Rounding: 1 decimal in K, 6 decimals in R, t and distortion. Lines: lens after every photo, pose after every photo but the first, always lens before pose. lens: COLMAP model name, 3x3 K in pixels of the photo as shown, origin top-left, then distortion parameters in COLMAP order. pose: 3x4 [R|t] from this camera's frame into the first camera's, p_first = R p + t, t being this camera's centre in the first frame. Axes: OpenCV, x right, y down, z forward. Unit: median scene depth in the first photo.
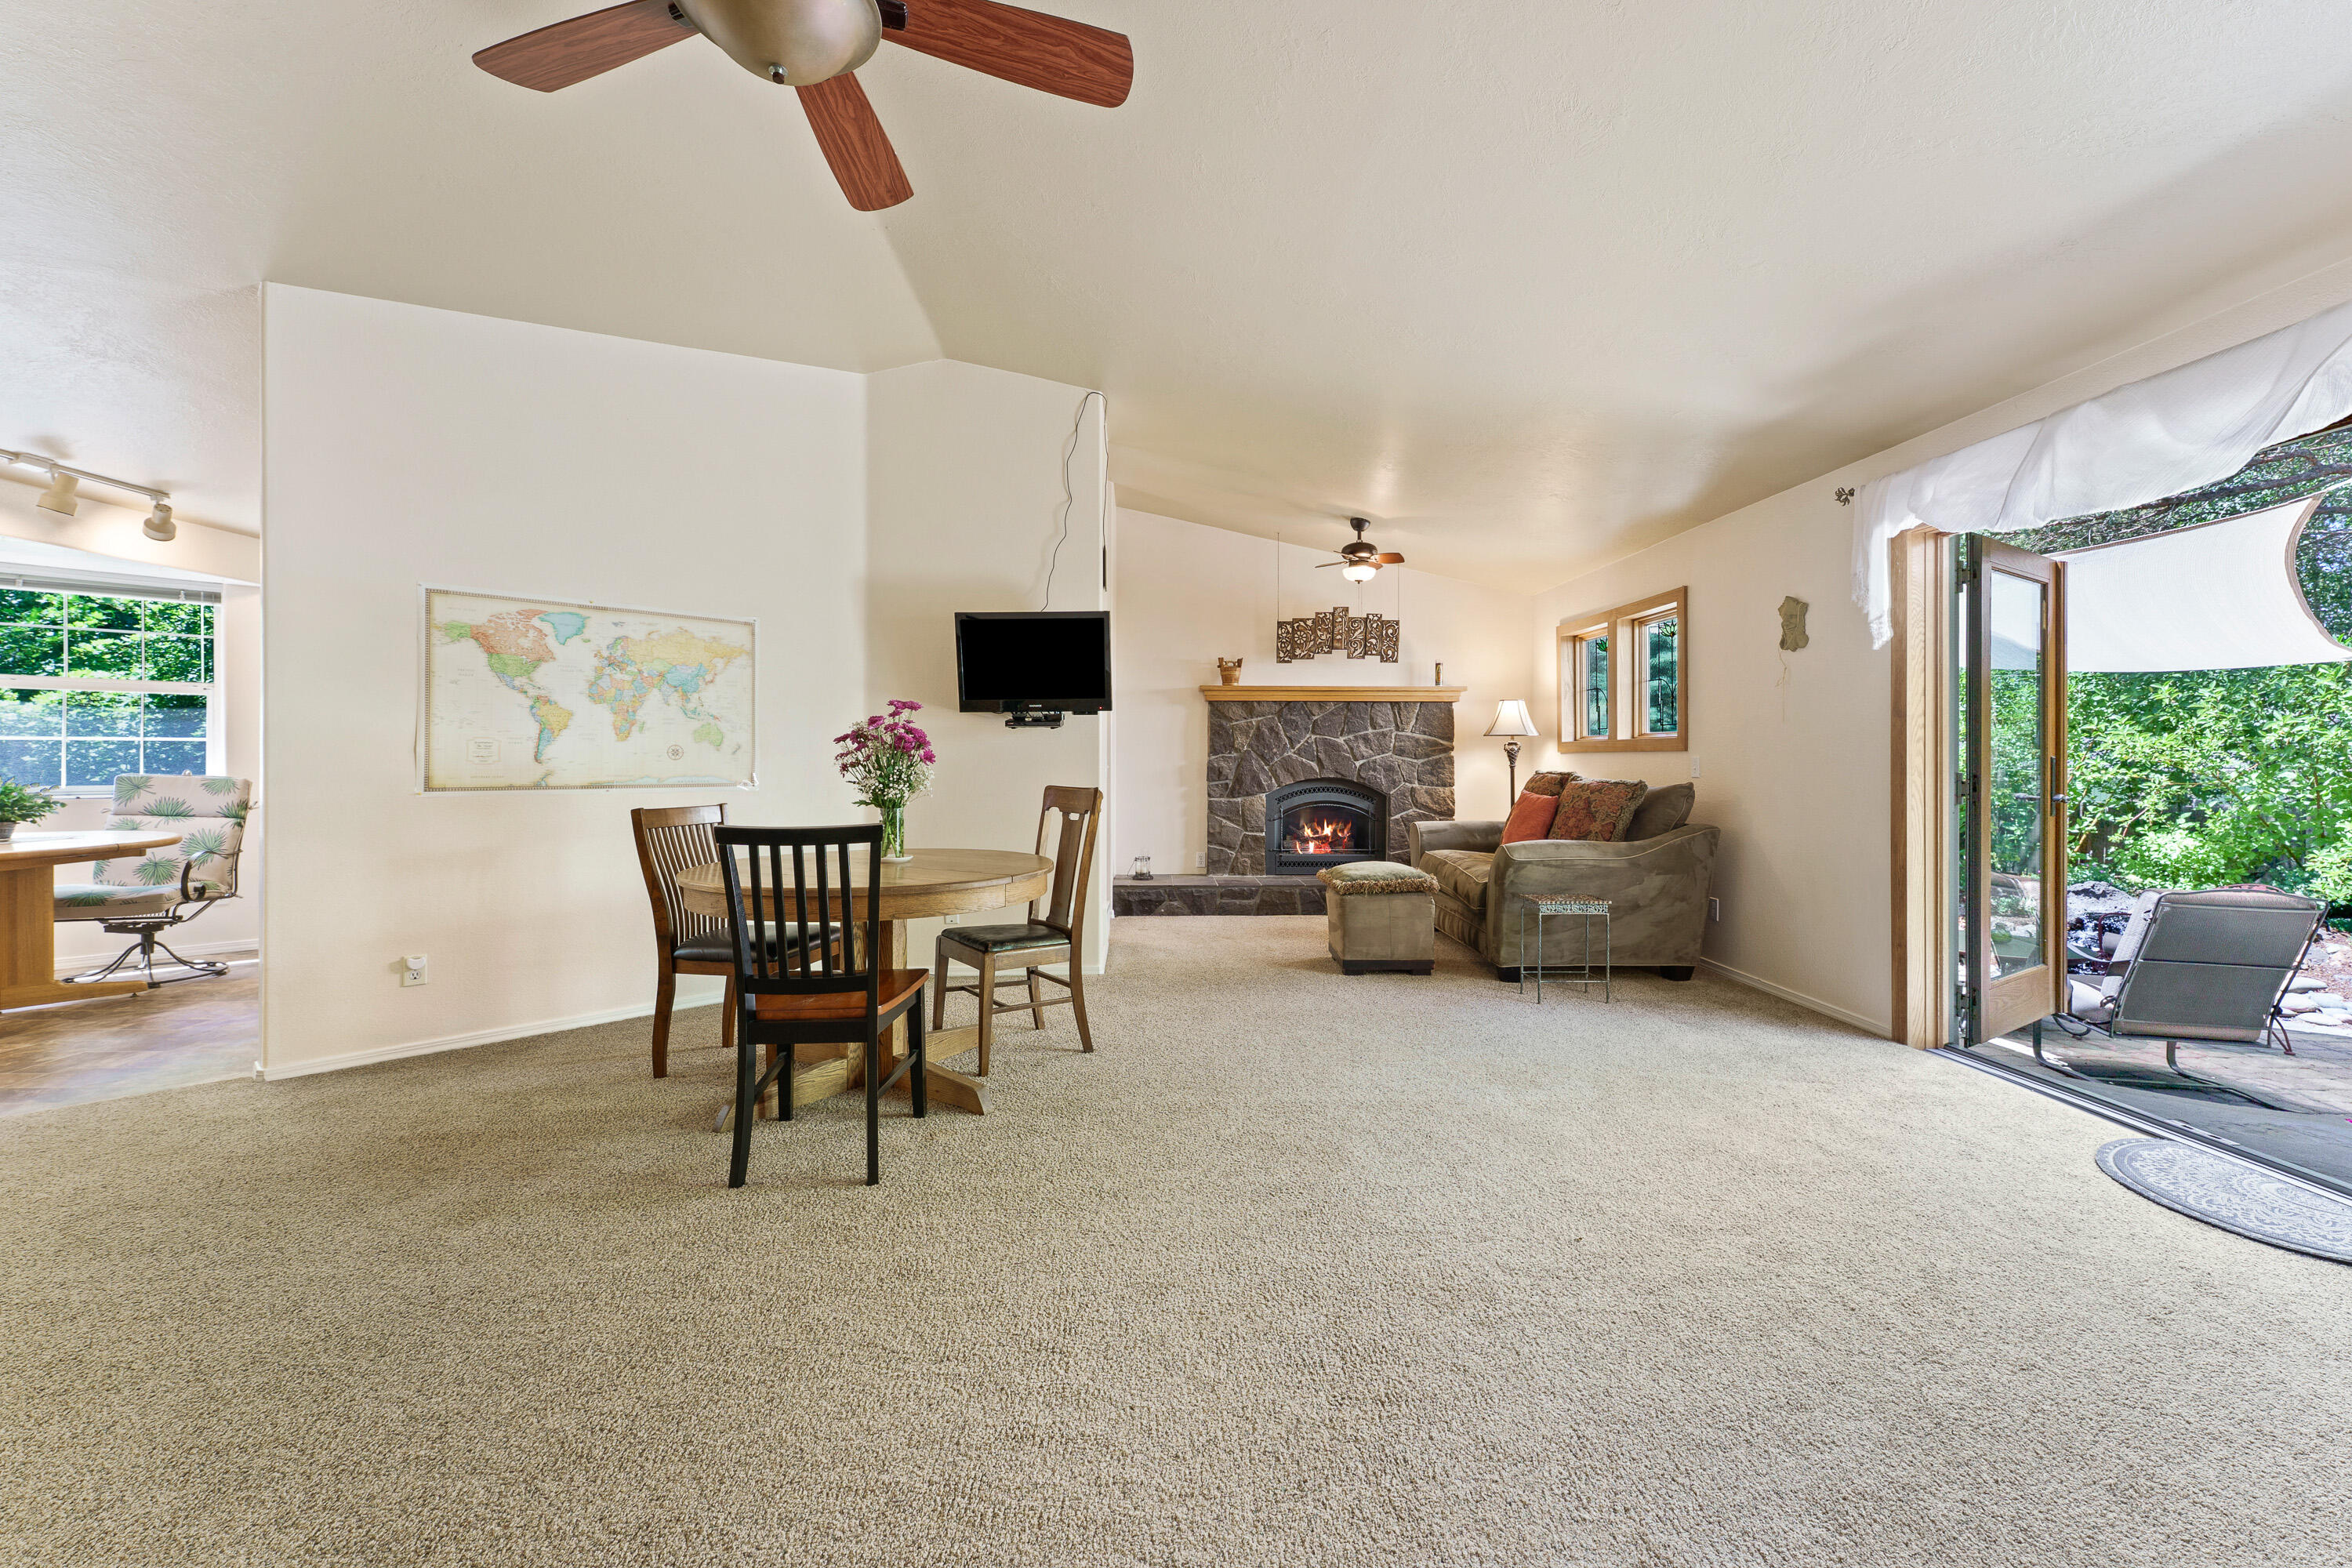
lens RADIAL K [[951.6, 0, 1177.3], [0, 951.6, 758.9], [0, 0, 1]] dist [-0.000217, -0.000084]
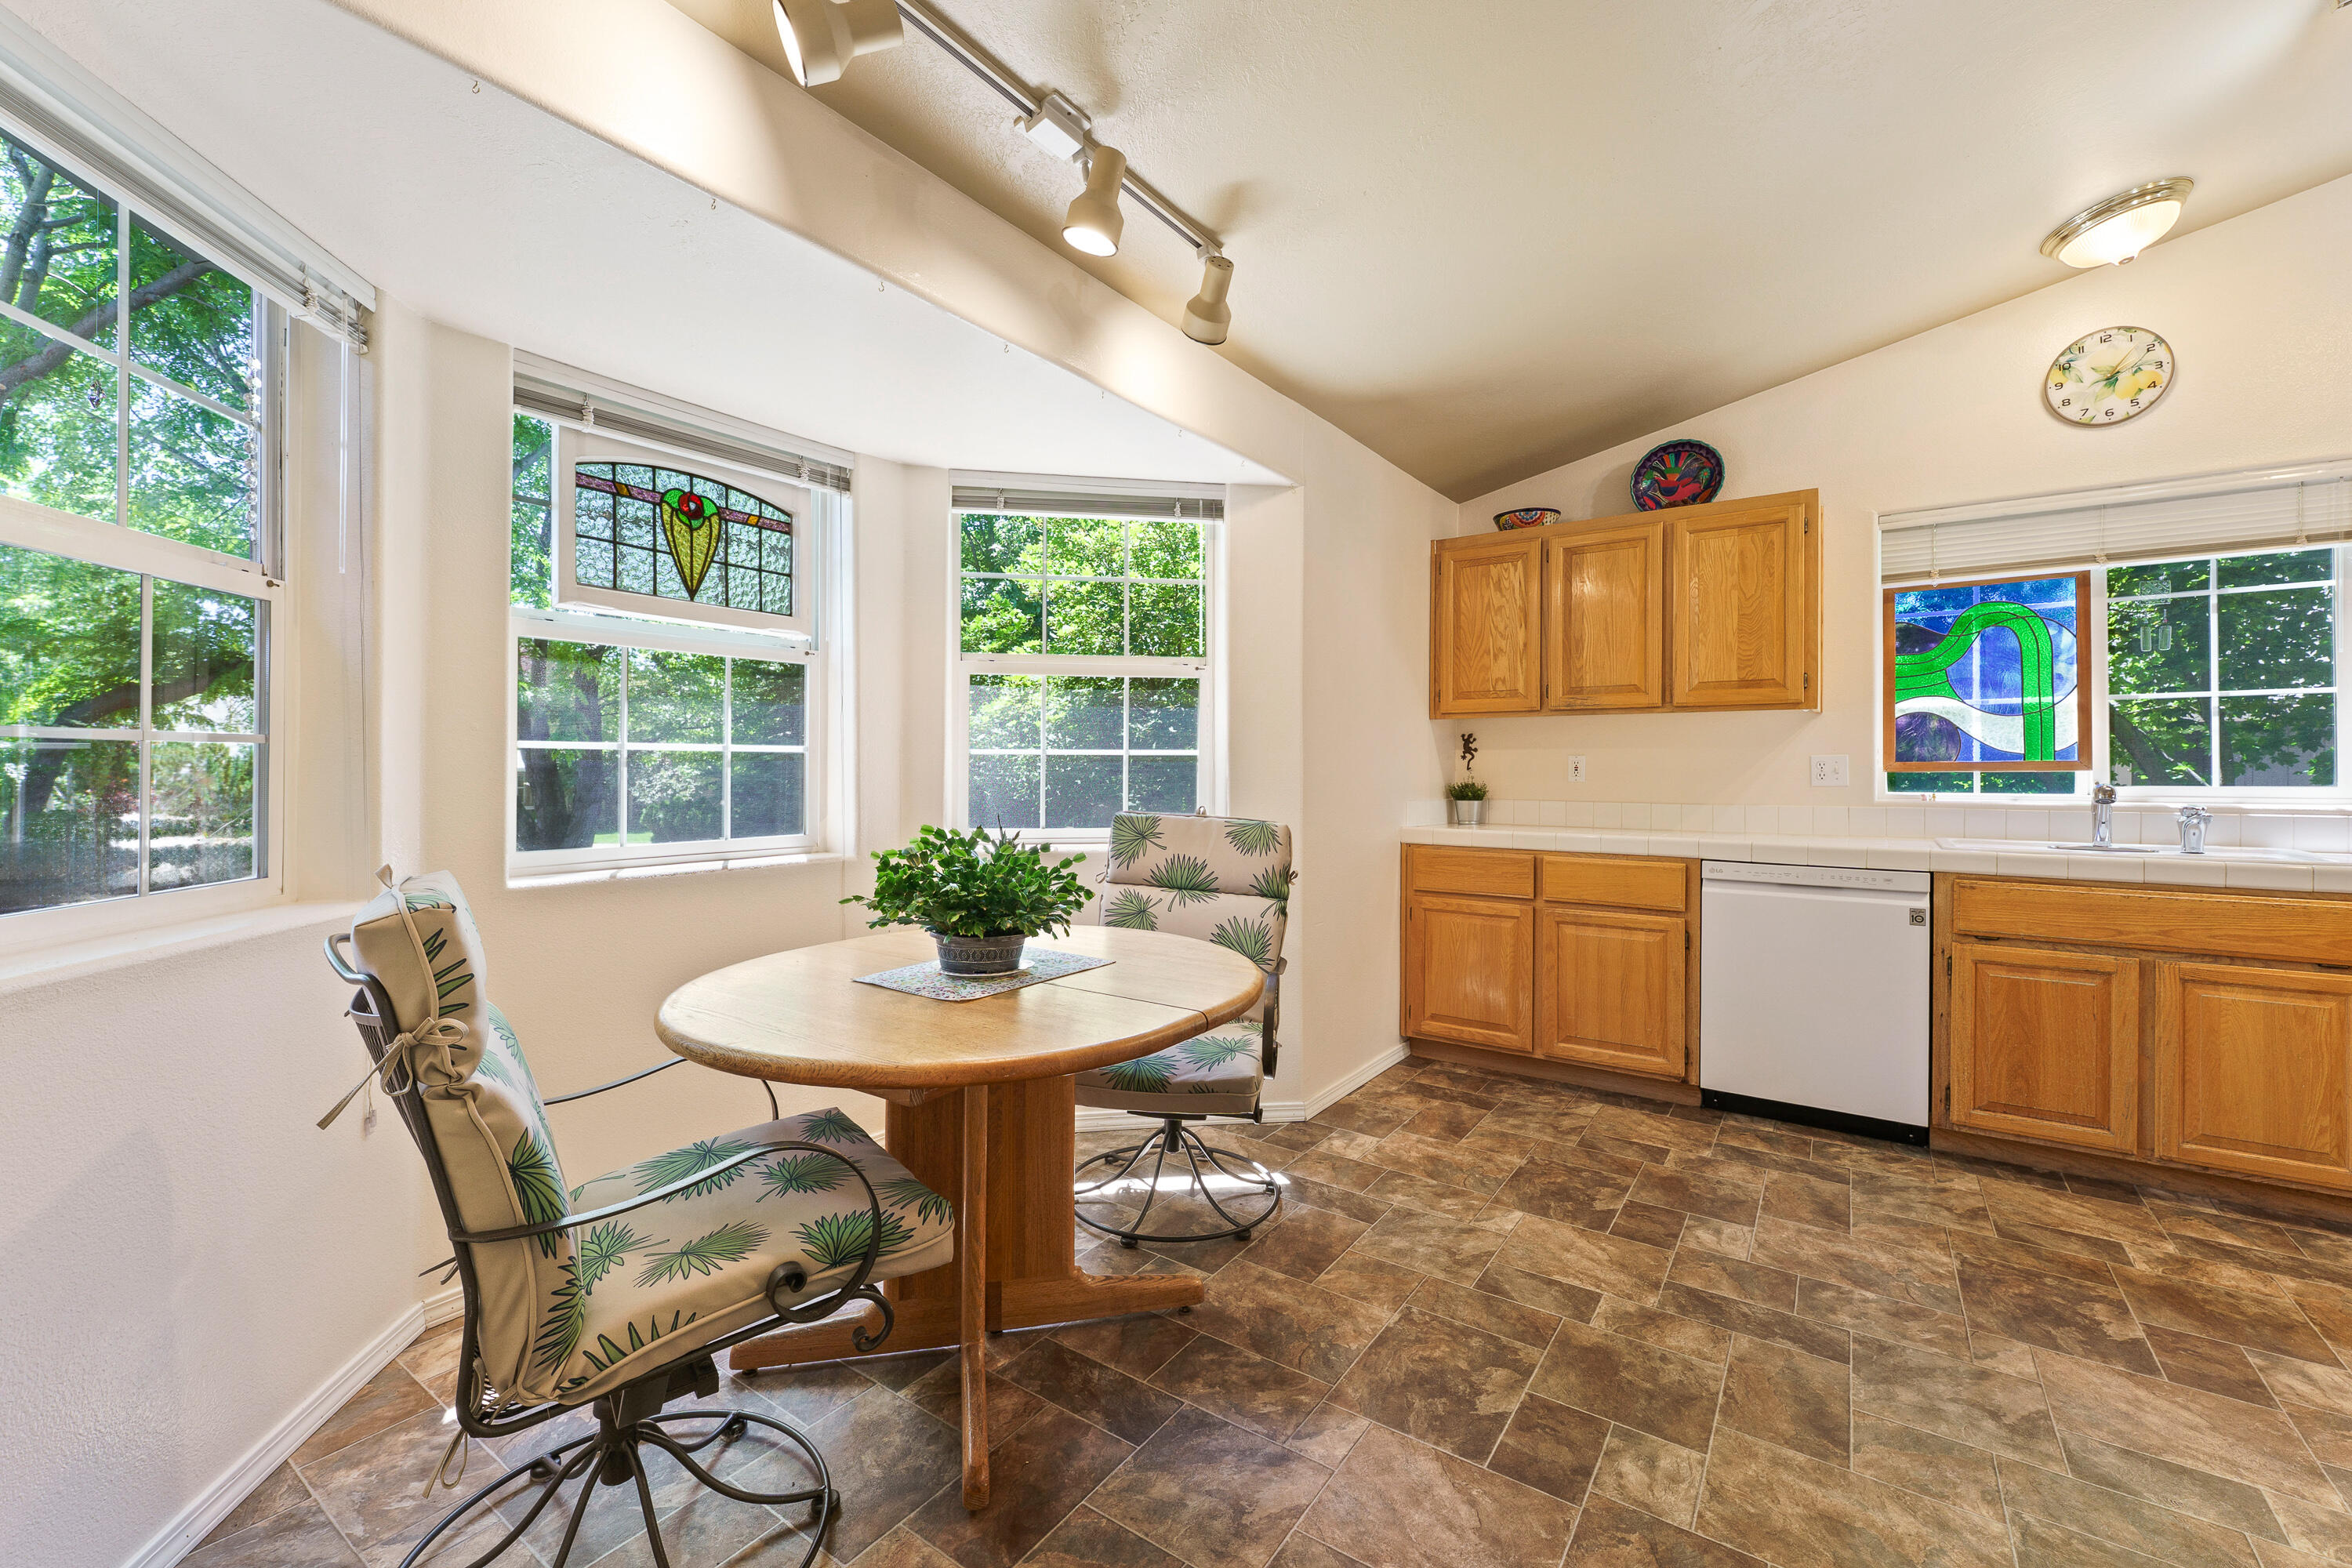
lens RADIAL K [[954.4, 0, 1176.0], [0, 954.4, 784.0], [0, 0, 1]] dist [-0.002902, -0.000156]
pose [[0.789972, 0.010612, -0.613050, -0.649536], [-0.003976, 0.999918, 0.012185, -0.006798], [0.613129, -0.007188, 0.789950, 0.501918]]
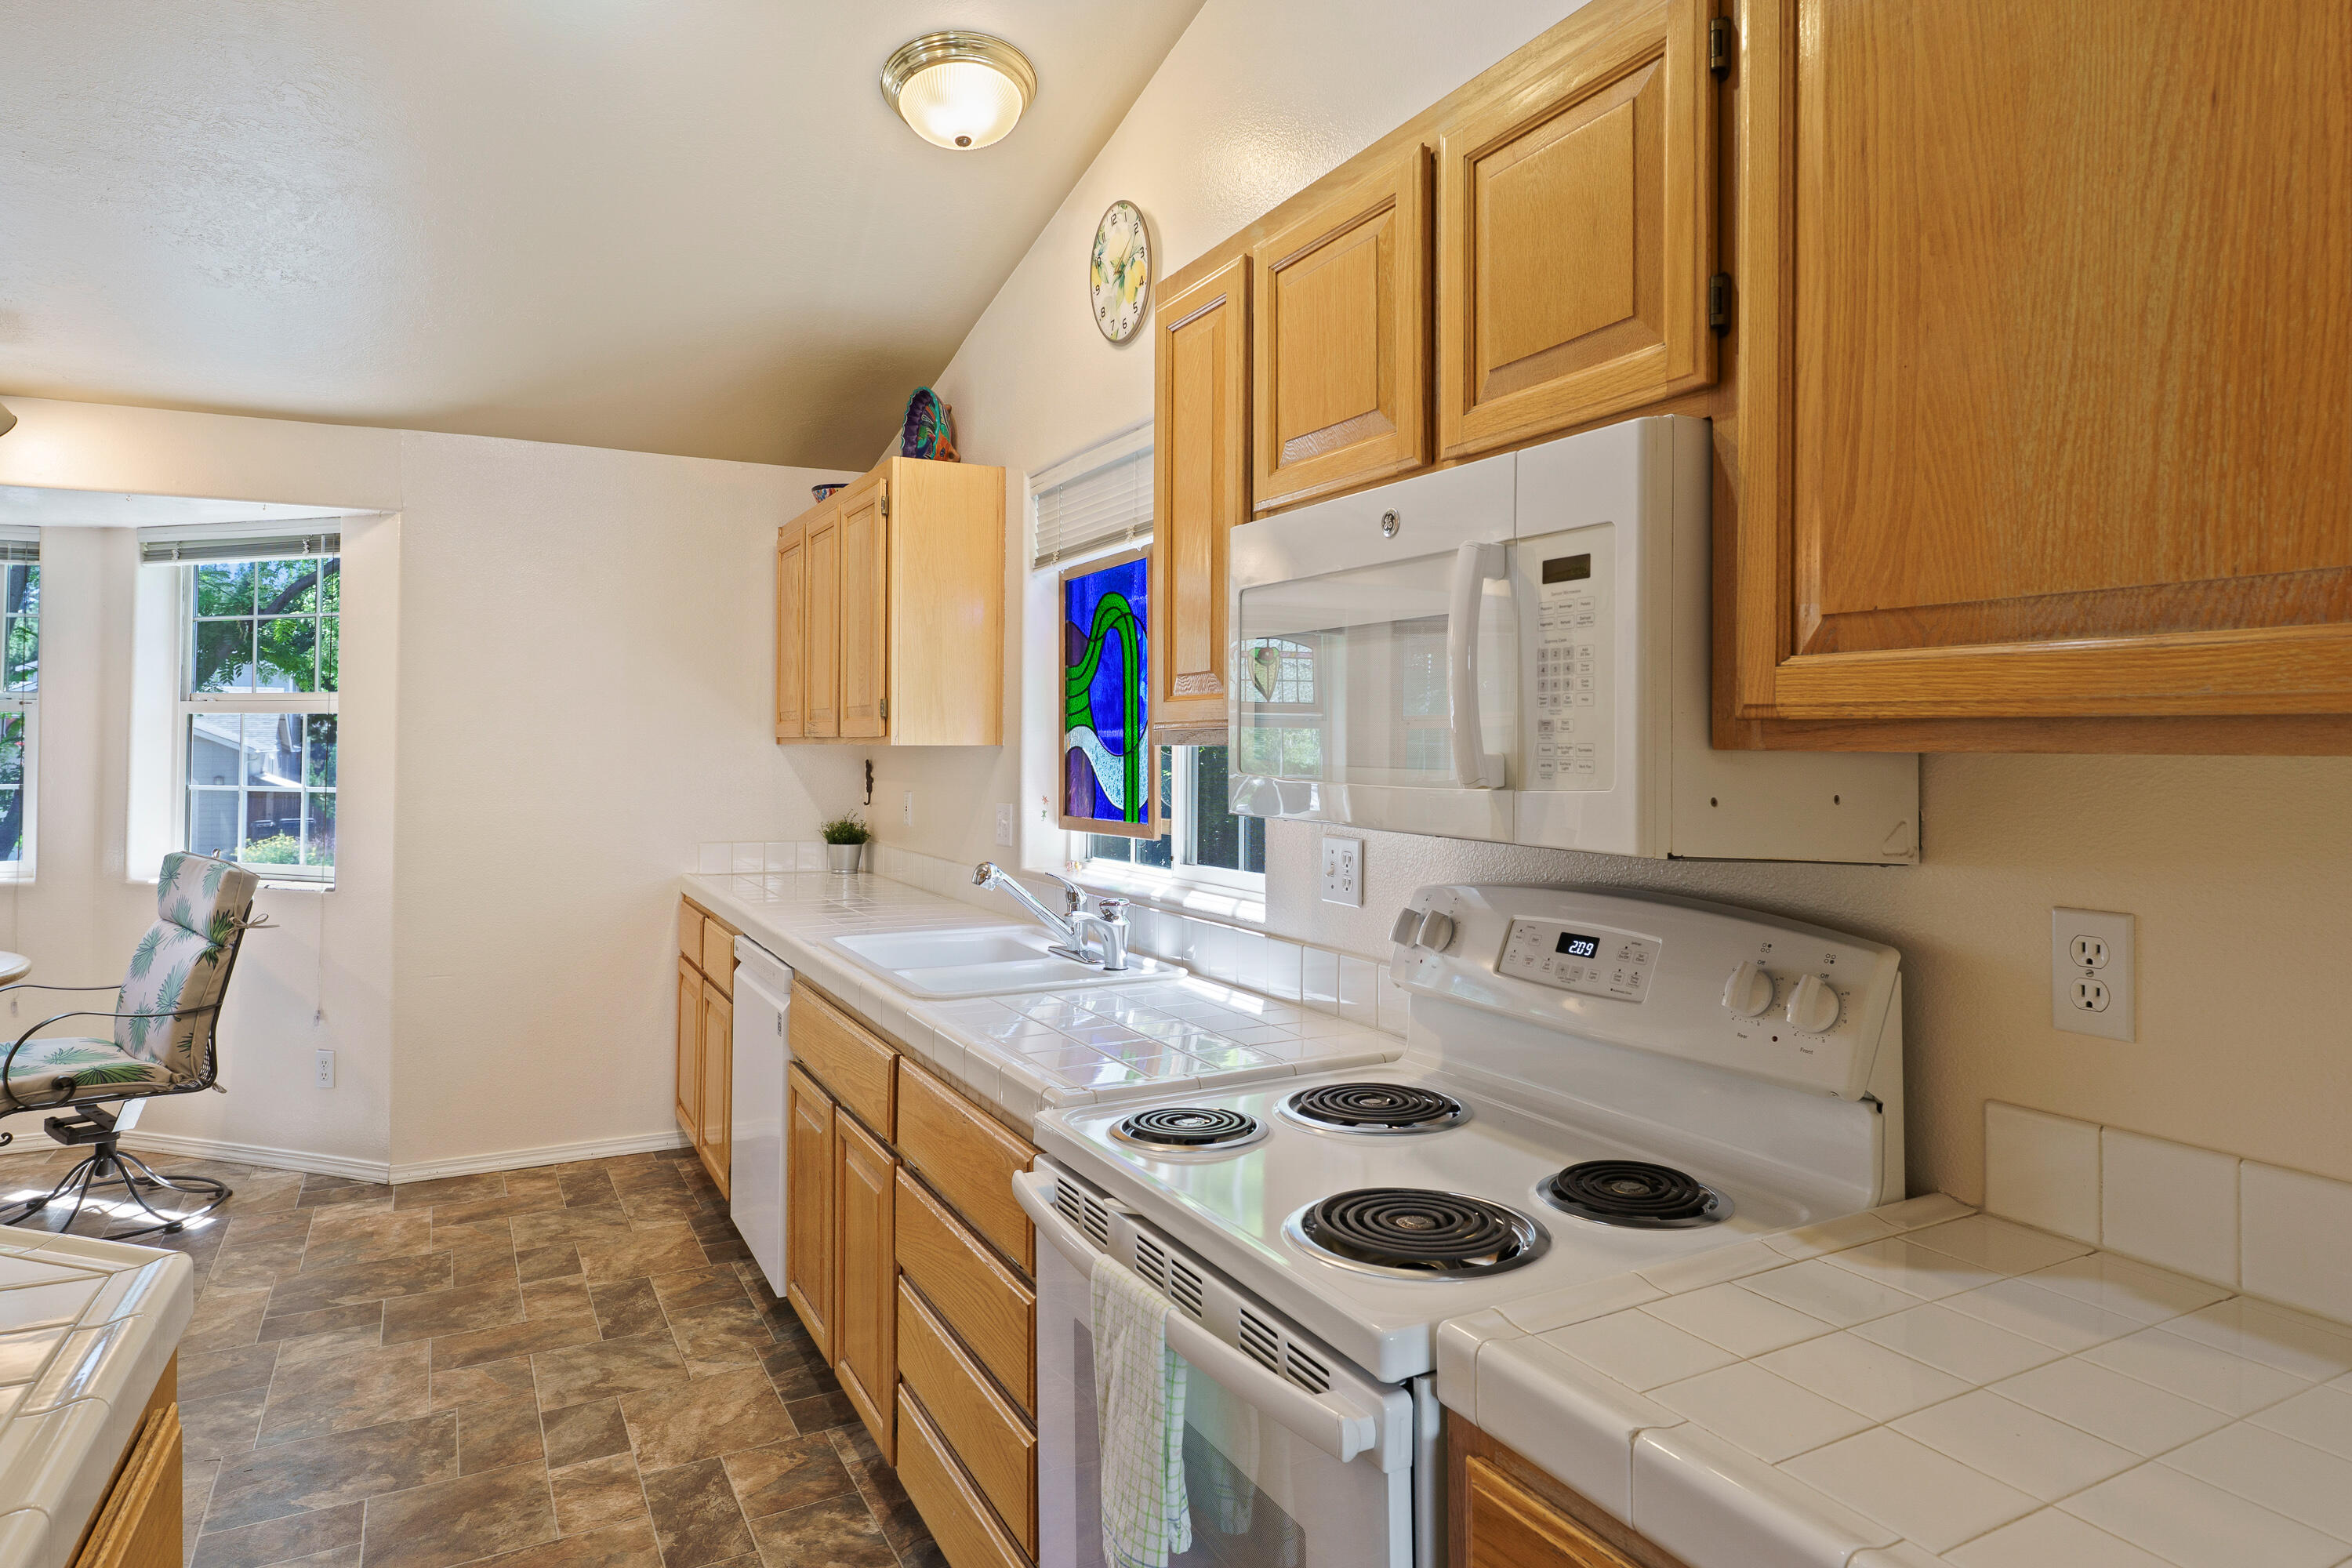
lens RADIAL K [[1349.9, 0, 1179.1], [0, 1349.9, 711.3], [0, 0, 1]] dist [0.001354, 0.000692]
pose [[0.443927, -0.021024, -0.895816, -0.052563], [-0.010505, 0.999534, -0.028665, -0.046861], [0.896001, 0.022136, 0.443499, 1.056594]]
